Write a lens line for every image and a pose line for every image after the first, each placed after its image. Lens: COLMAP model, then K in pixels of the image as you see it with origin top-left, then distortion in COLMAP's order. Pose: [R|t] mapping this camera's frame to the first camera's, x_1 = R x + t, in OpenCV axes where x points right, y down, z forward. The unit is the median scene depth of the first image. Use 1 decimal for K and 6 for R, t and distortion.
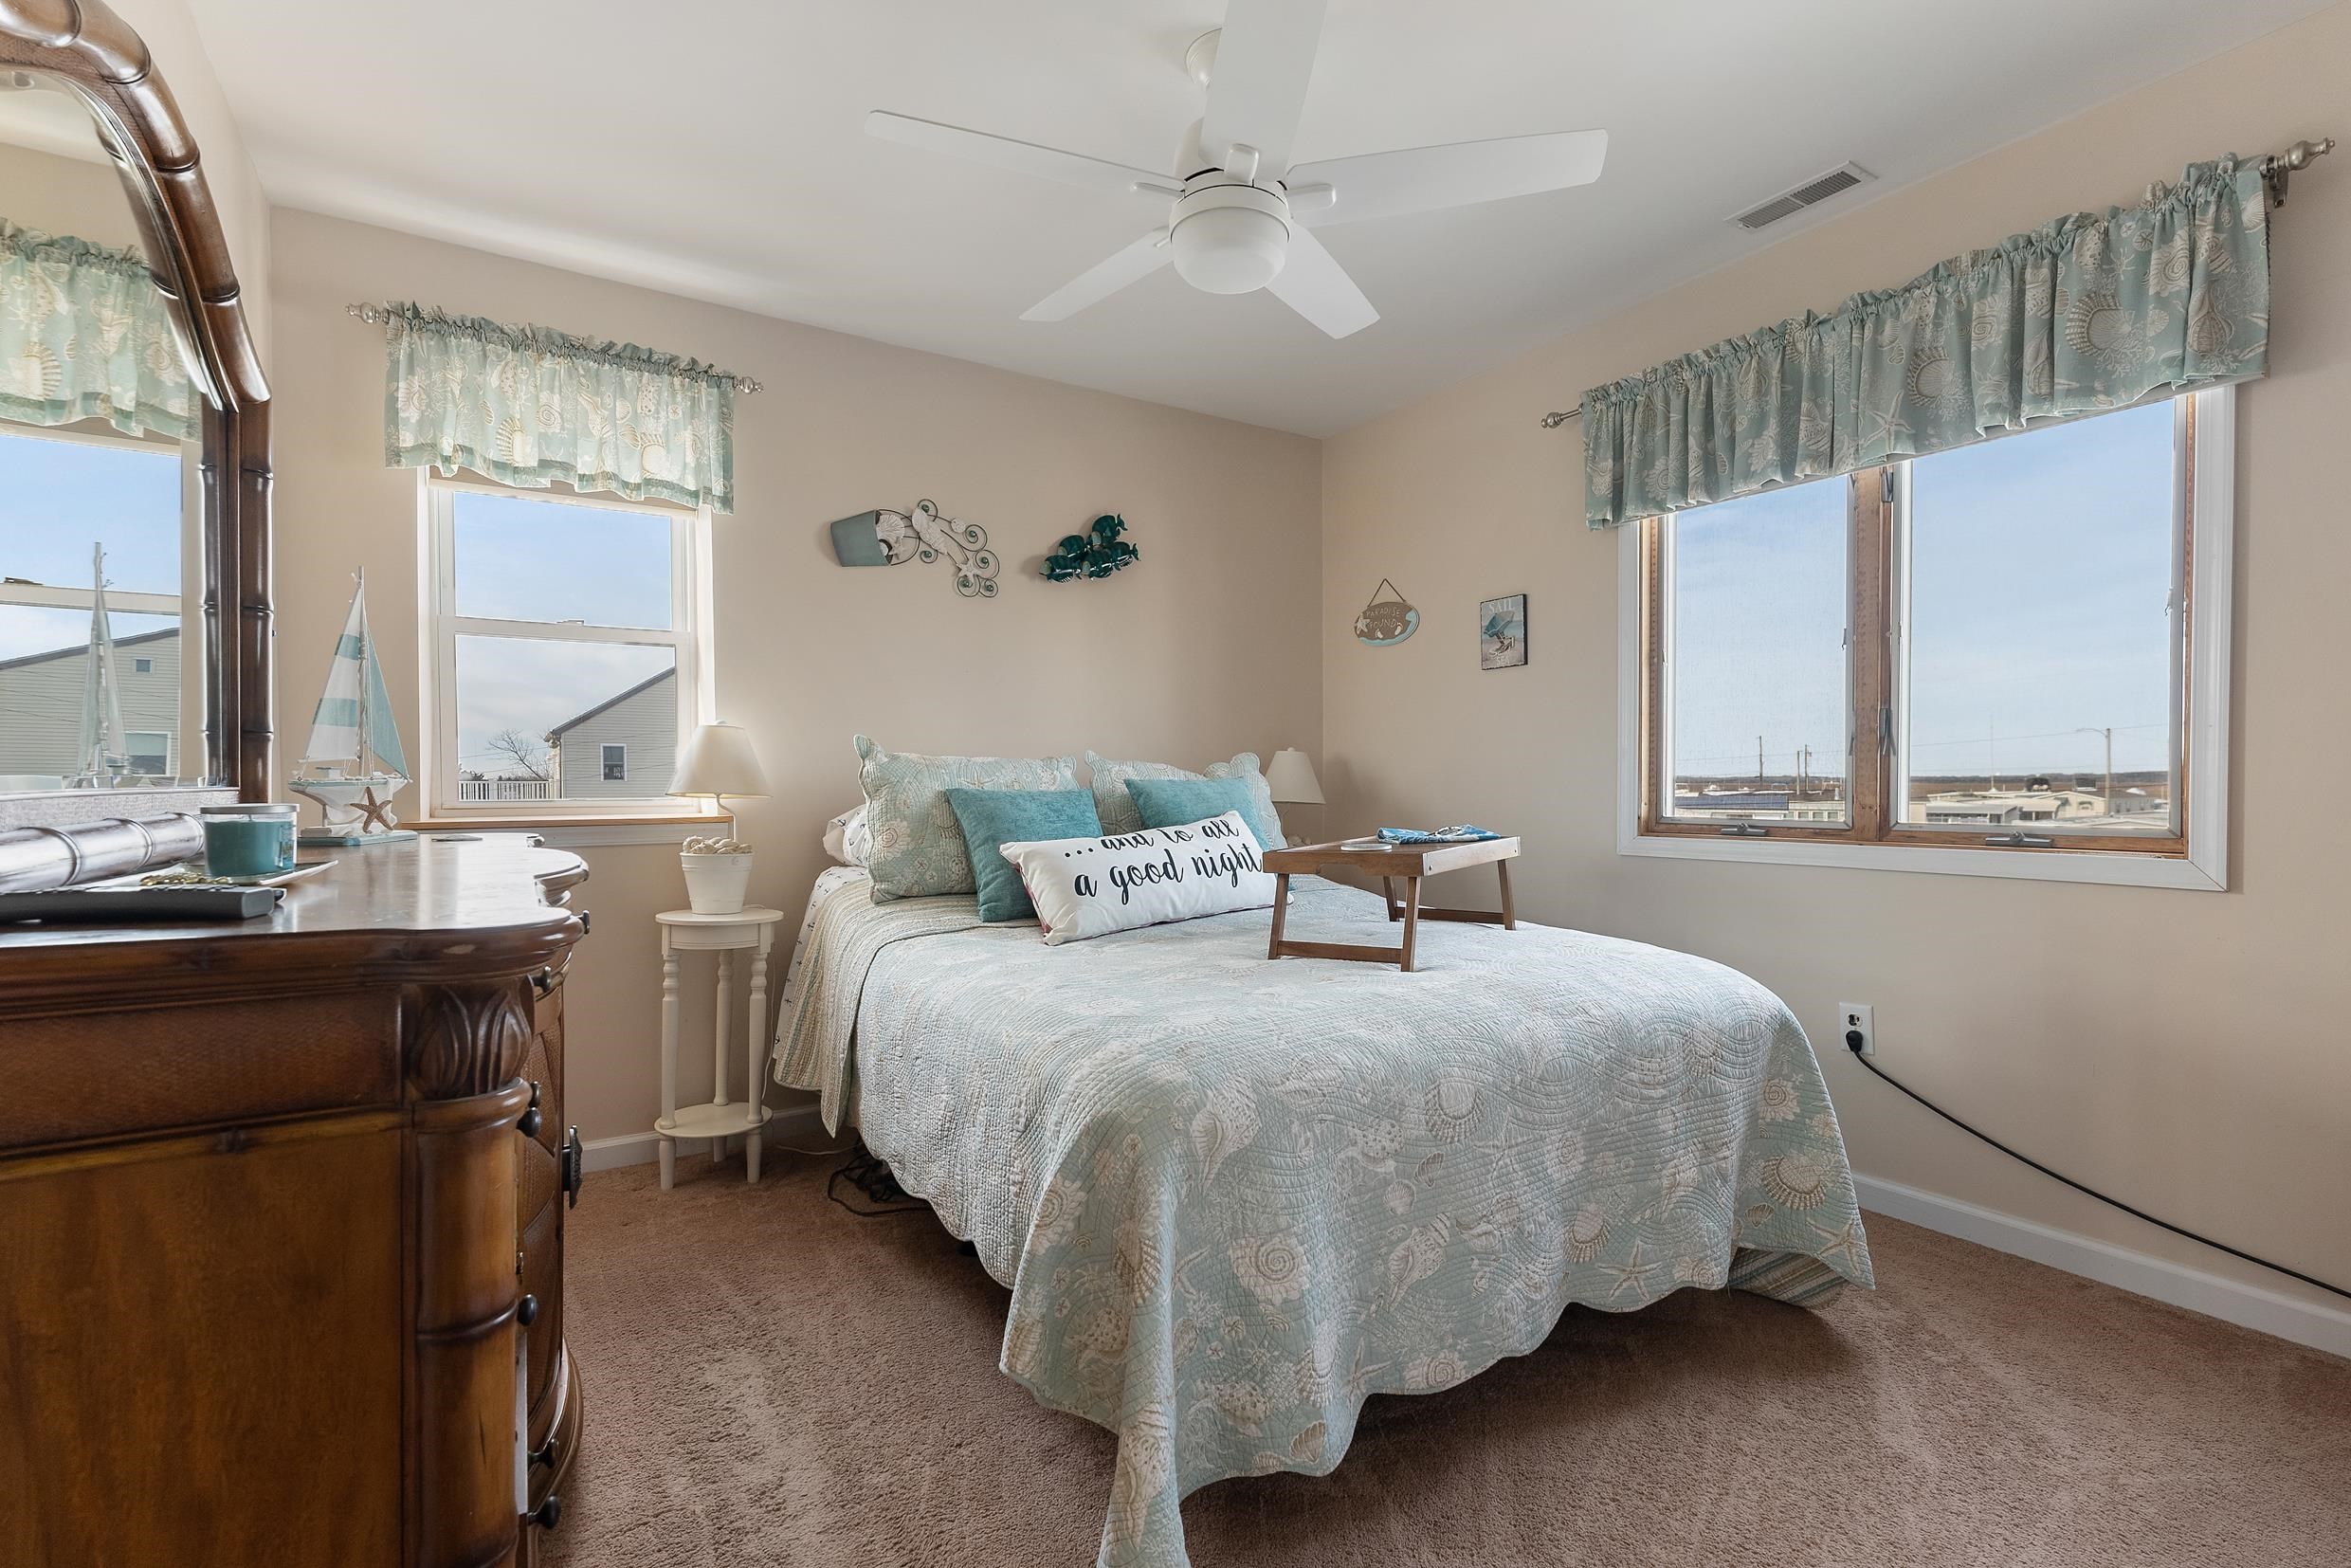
lens RADIAL K [[1039.4, 0, 1175.5], [0, 1039.4, 784.0], [0, 0, 1]] dist [-0.000738, -0.000028]
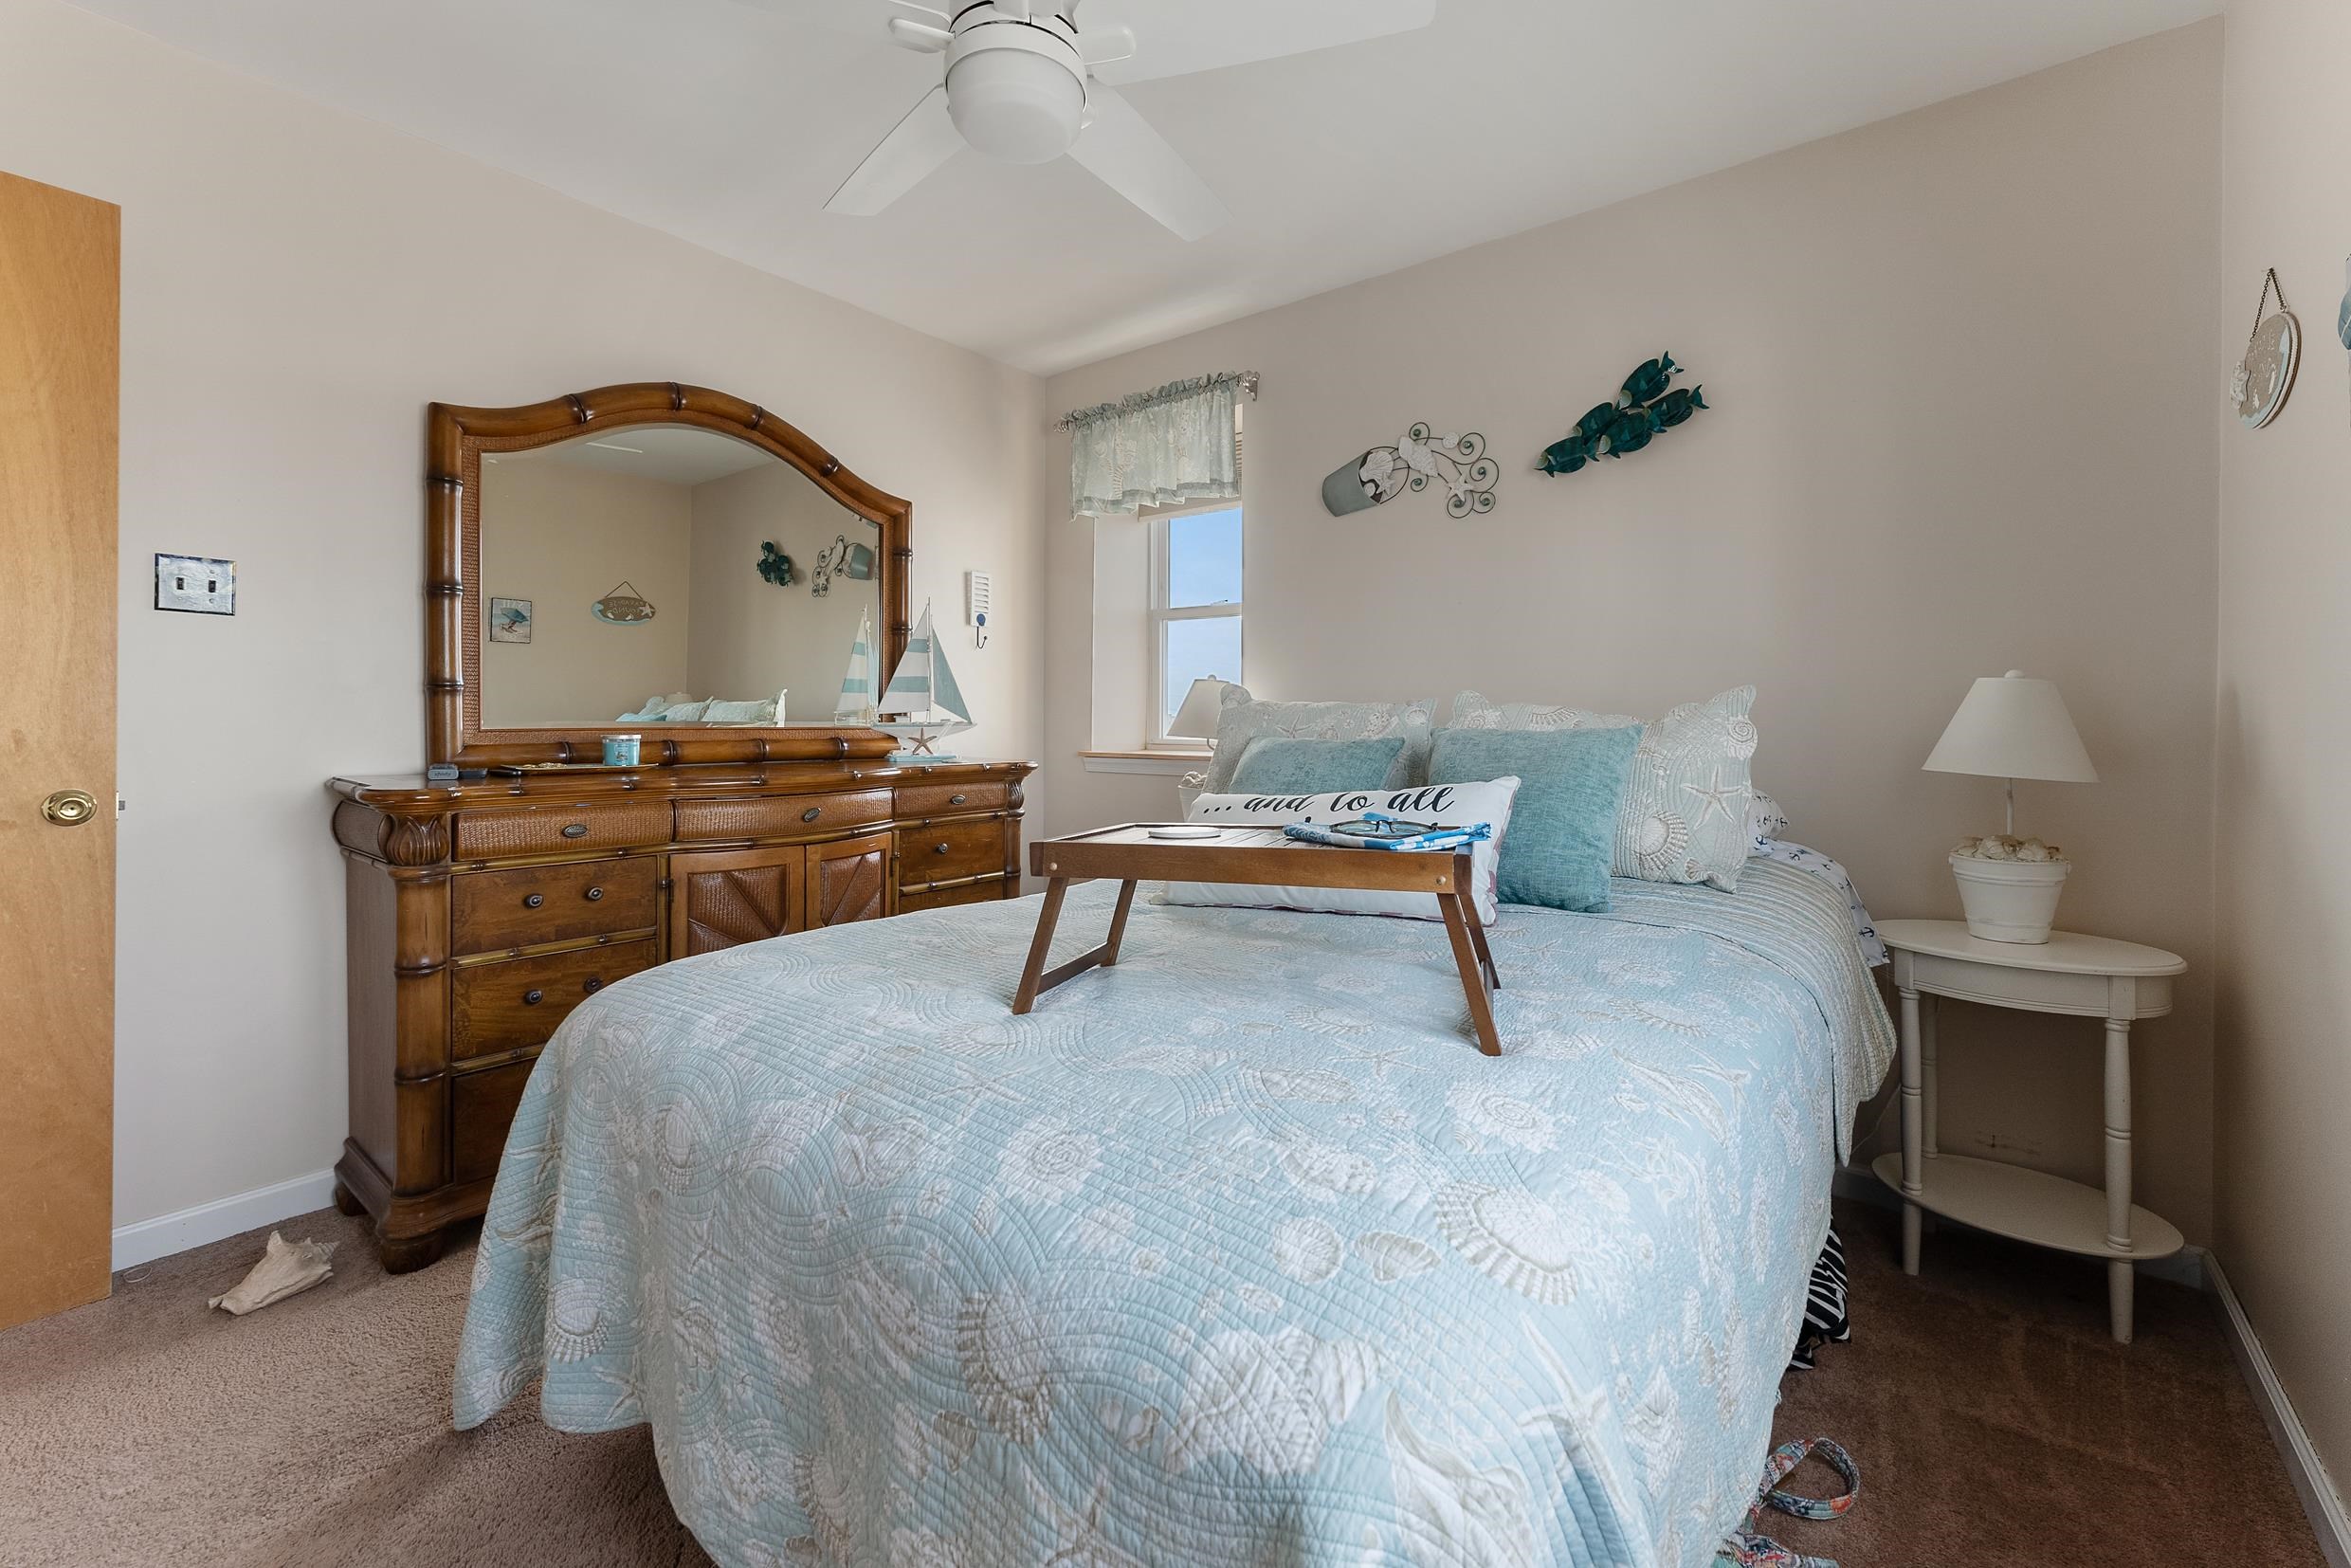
lens RADIAL K [[964.8, 0, 1175.5], [0, 964.8, 723.1], [0, 0, 1]] dist [0.000228, 0.000022]
pose [[0.333463, 0.005932, -0.942744, 0.507583], [-0.008681, 0.999957, 0.003222, -0.007706], [0.942723, 0.007109, 0.333501, 0.520664]]
